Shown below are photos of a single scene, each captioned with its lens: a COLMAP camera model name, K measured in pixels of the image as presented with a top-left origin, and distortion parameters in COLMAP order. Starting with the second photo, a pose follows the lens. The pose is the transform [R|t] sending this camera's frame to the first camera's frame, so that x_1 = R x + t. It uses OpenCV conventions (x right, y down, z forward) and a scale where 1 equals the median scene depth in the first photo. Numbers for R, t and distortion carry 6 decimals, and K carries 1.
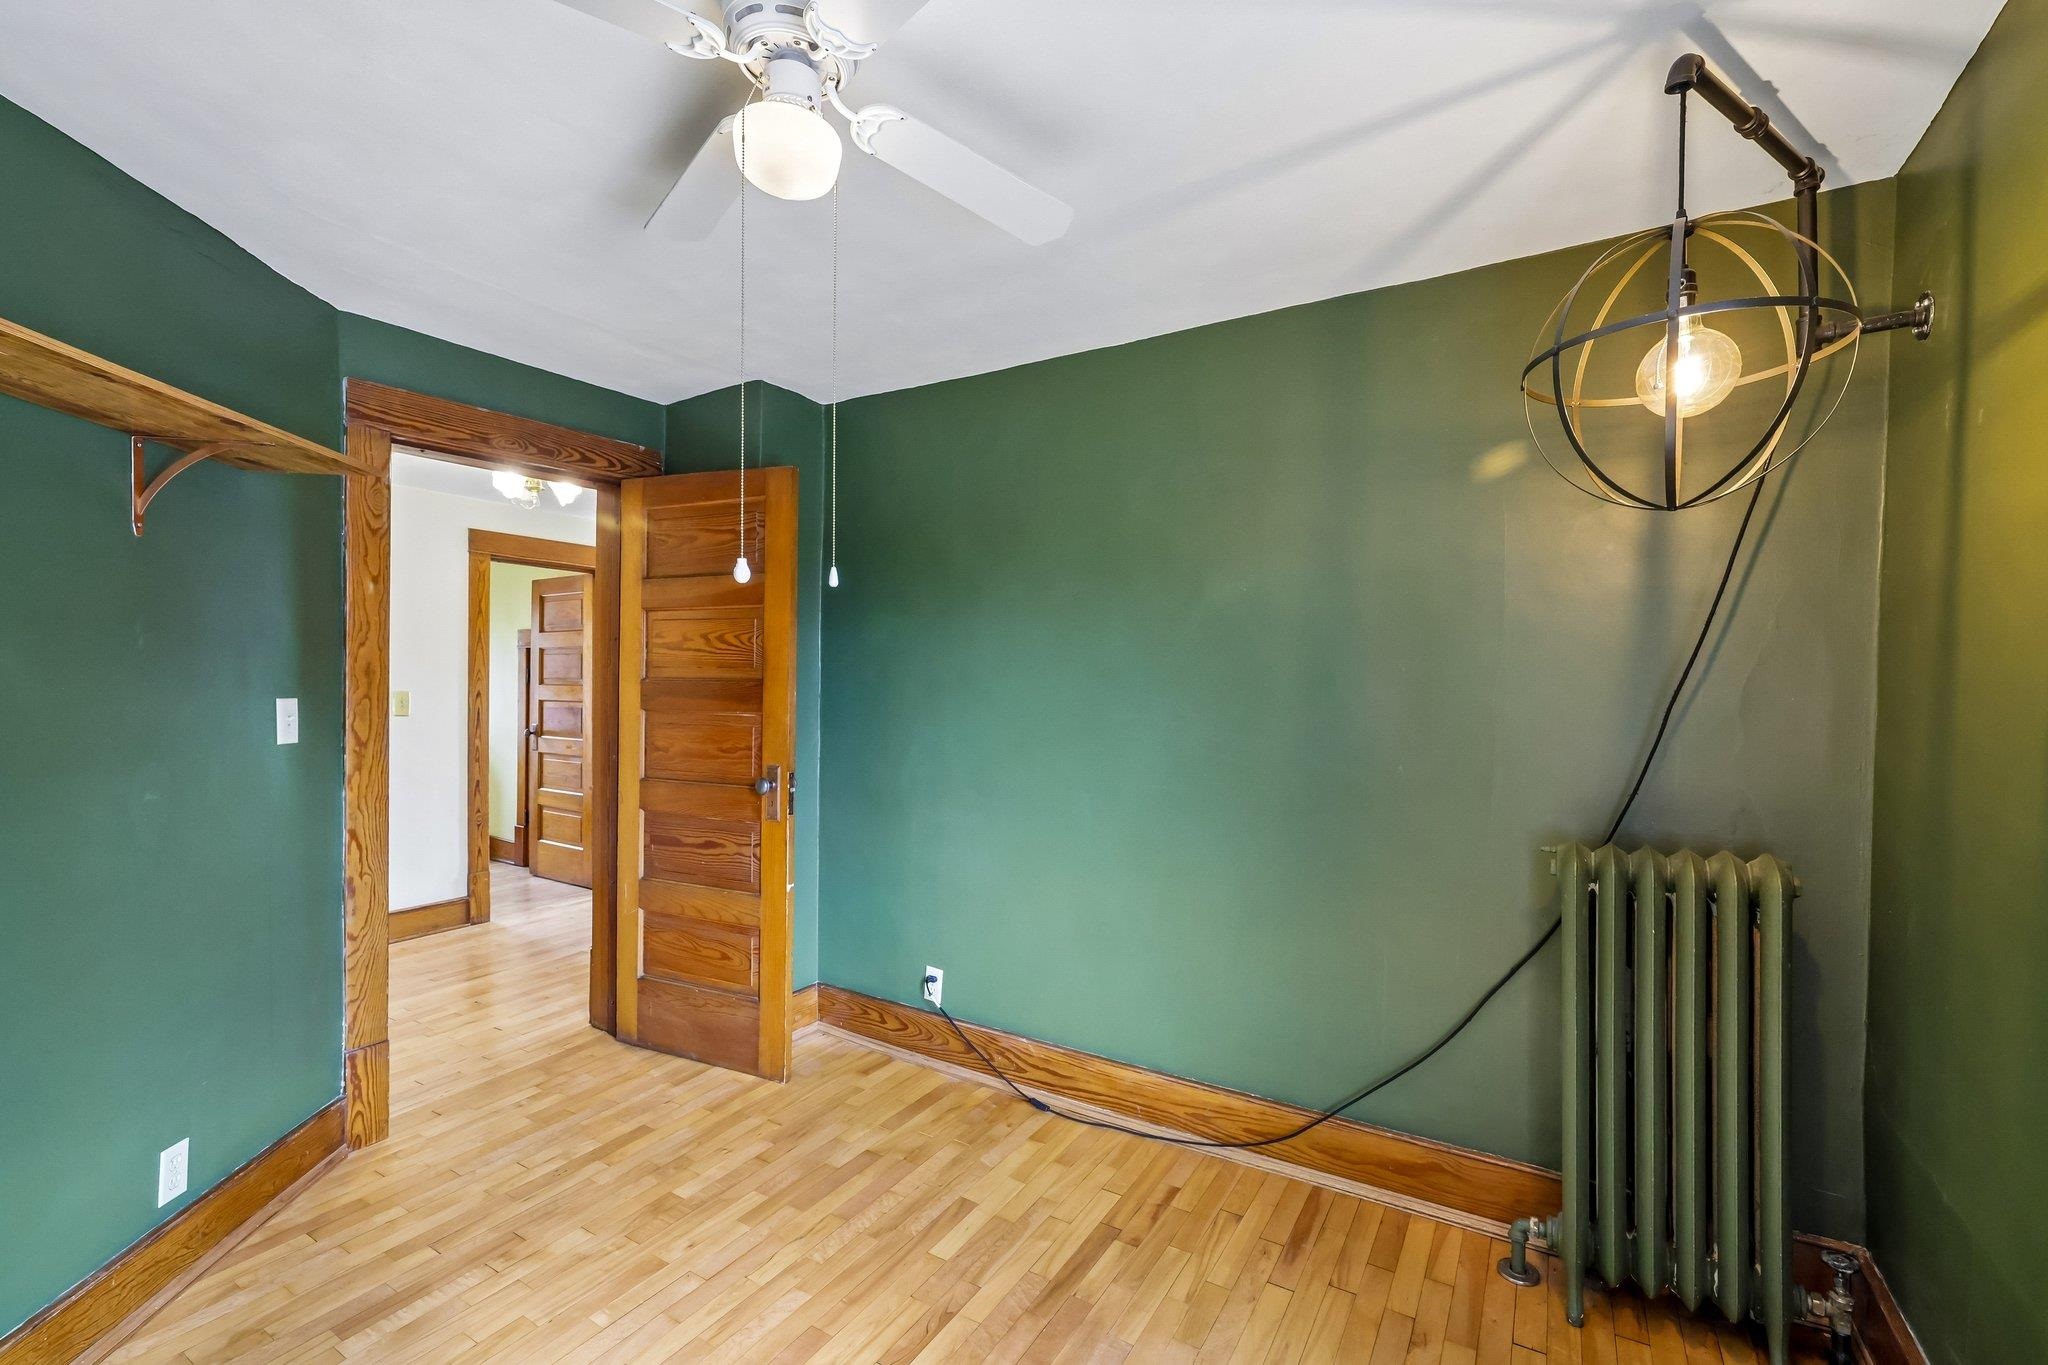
lens RADIAL K [[861.9, 0, 1018.5], [0, 861.9, 685.6], [0, 0, 1]] dist [0.000754, 0.000130]
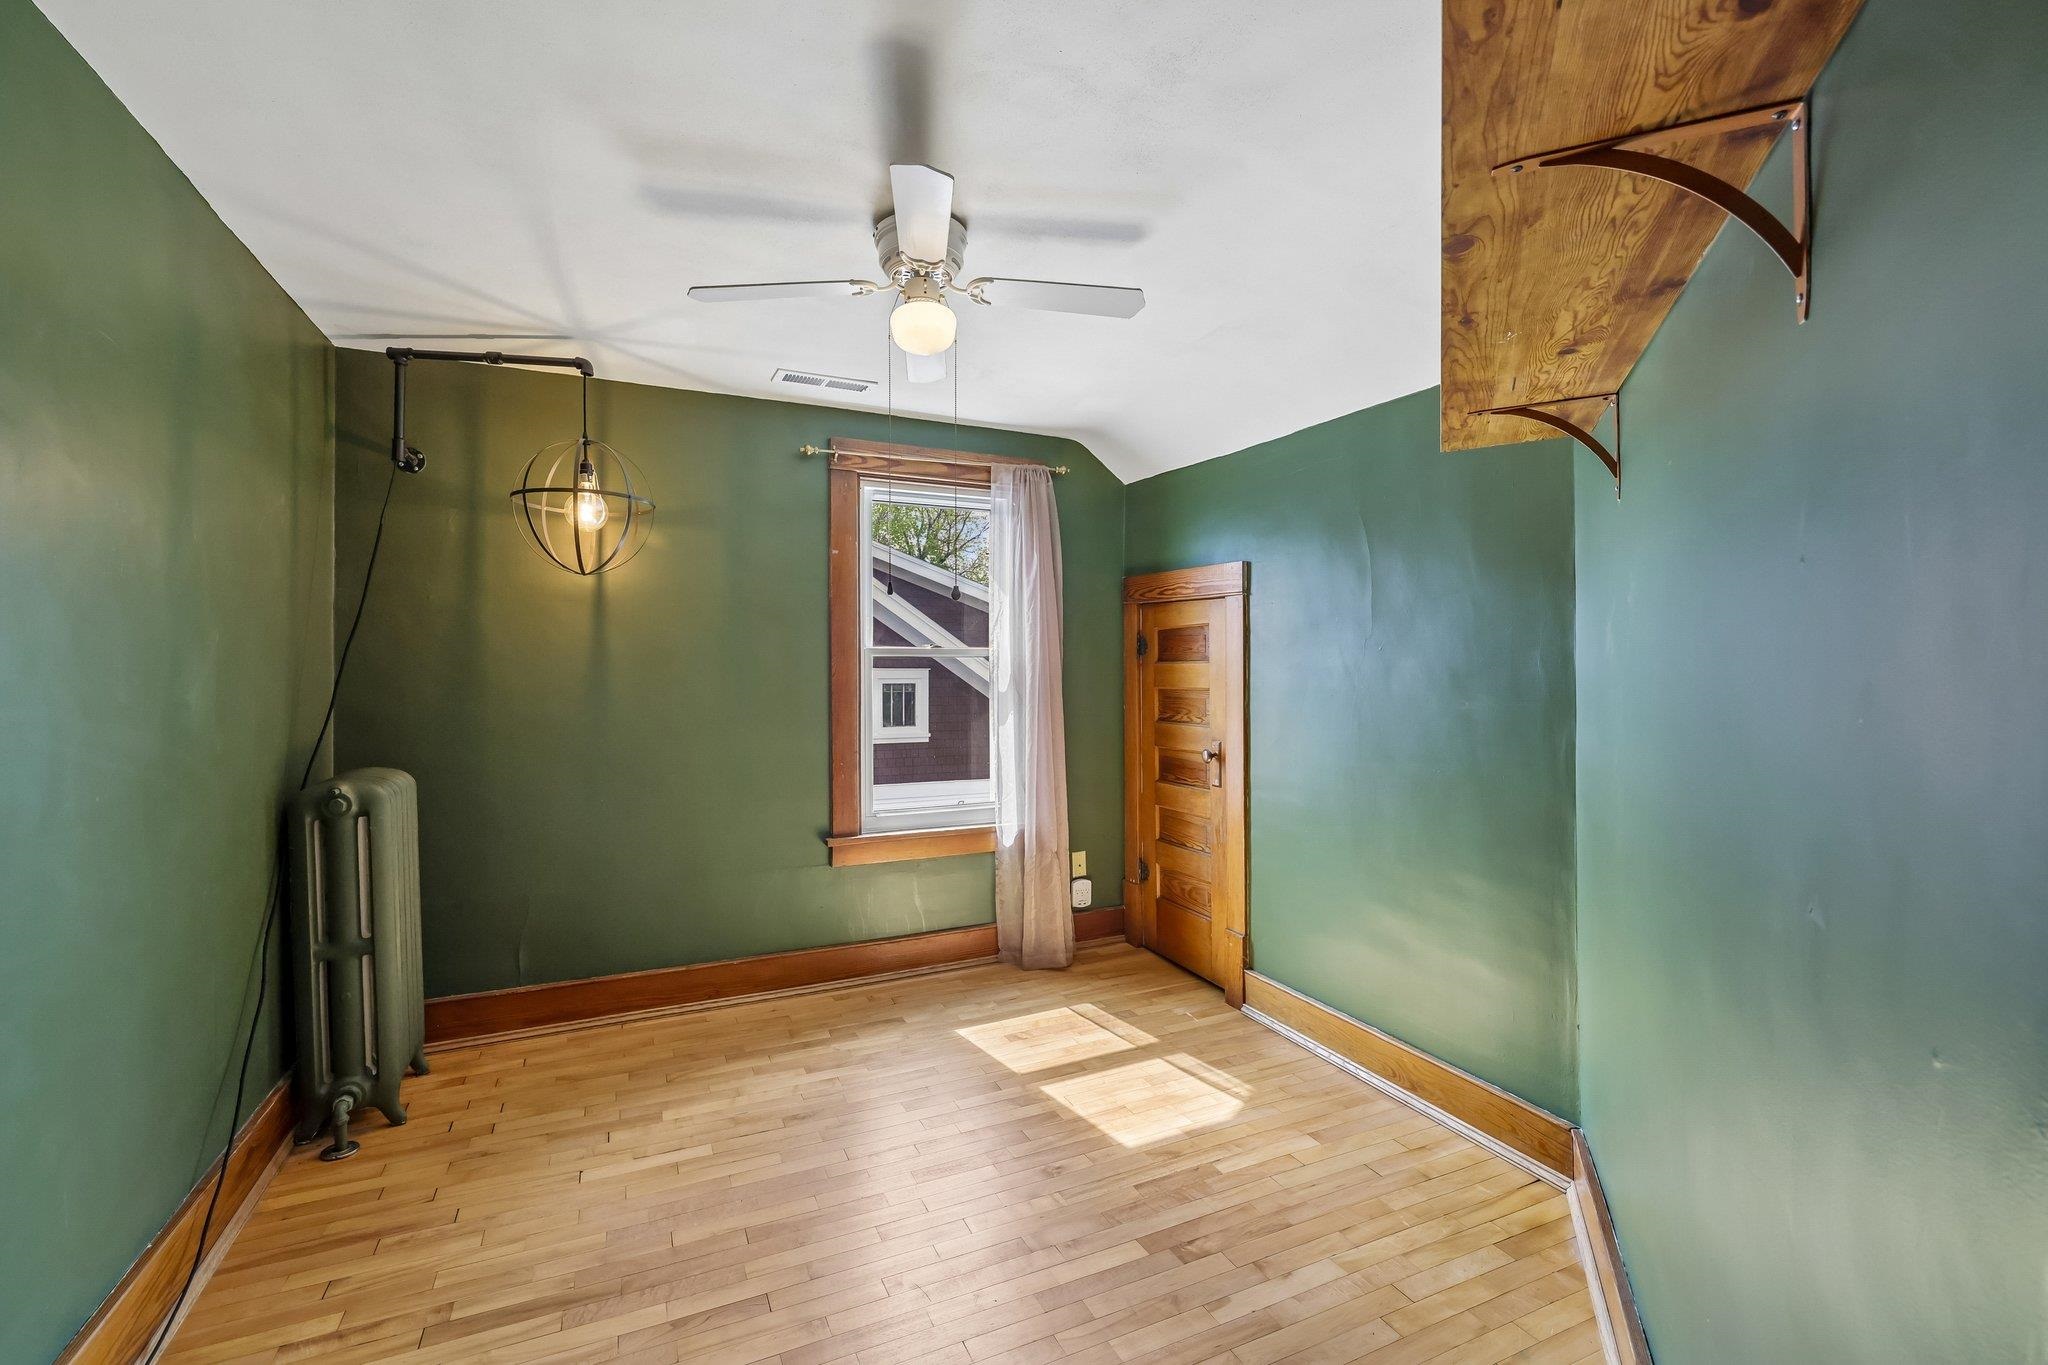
lens RADIAL K [[861.9, 0, 1017.7], [0, 861.9, 681.9], [0, 0, 1]] dist [0.000754, 0.000130]
pose [[-0.842619, -0.007828, 0.538453, -0.841000], [-0.001654, 0.999927, 0.011949, 0.017202], [-0.538507, 0.009178, -0.842571, 1.486090]]
